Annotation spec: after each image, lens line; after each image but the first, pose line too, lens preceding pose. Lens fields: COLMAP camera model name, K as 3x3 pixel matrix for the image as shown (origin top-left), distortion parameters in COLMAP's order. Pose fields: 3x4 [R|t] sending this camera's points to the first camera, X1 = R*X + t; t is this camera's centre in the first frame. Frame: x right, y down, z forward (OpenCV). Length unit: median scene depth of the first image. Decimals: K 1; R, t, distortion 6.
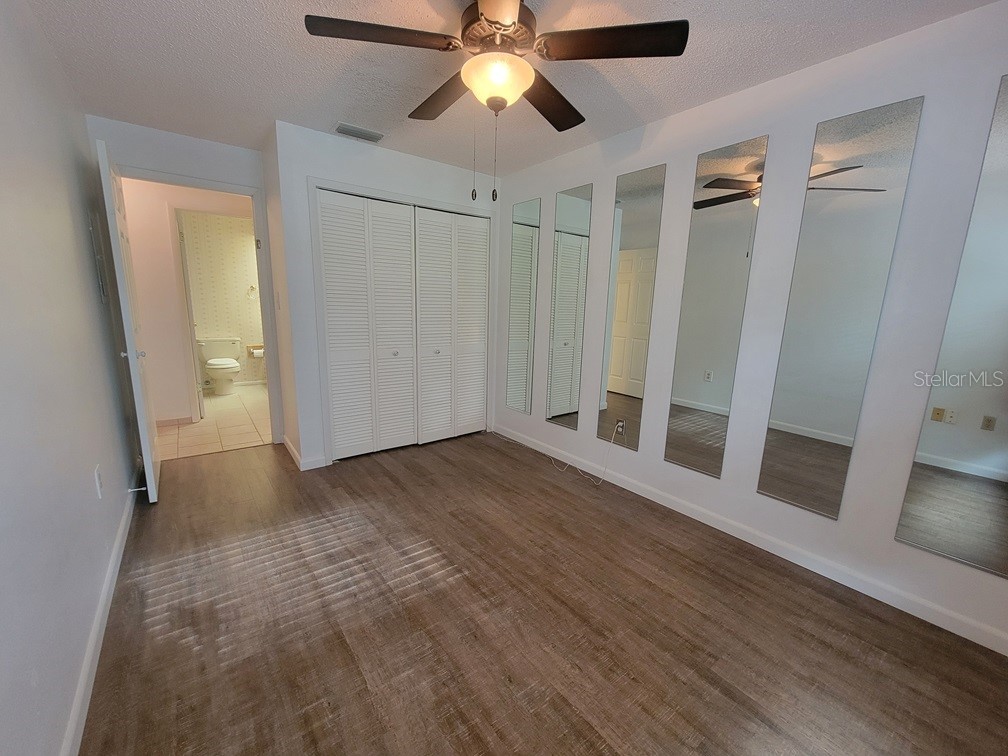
lens RADIAL K [[410.1, 0, 500.7], [0, 410.1, 383.0], [0, 0, 1]] dist [0.001288, -0.000010]
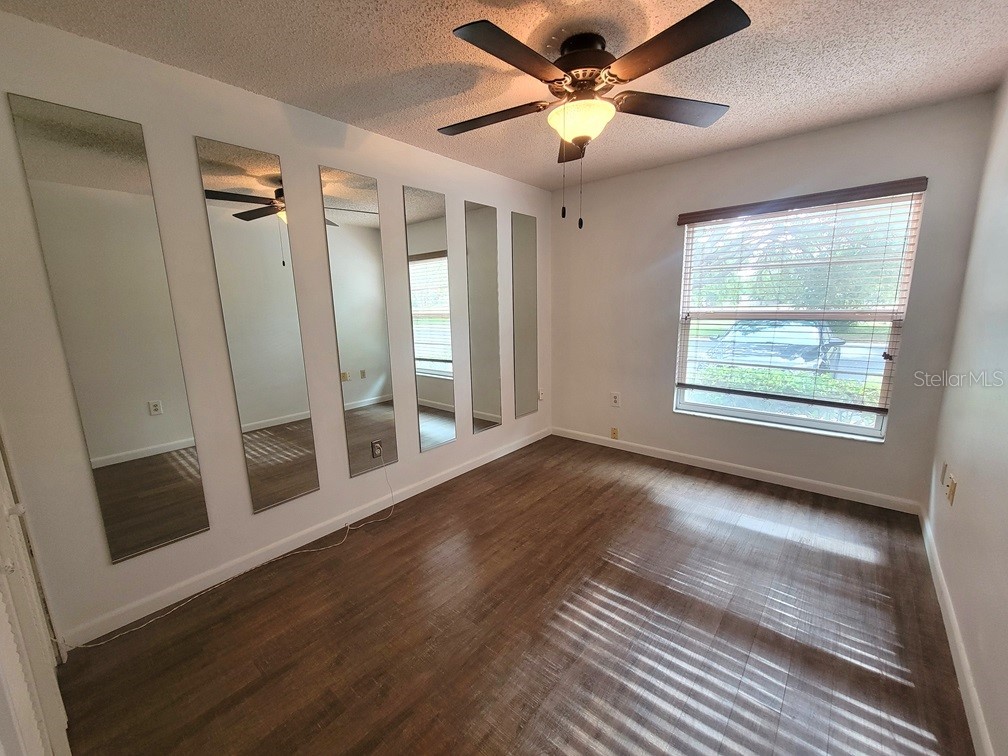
lens RADIAL K [[410.1, 0, 500.7], [0, 410.1, 383.0], [0, 0, 1]] dist [0.001288, -0.000010]
pose [[-0.205300, -0.208238, 0.956289, -0.827180], [0.206134, 0.945983, 0.250248, -0.278518], [-0.956745, 0.248500, -0.151286, 1.101152]]
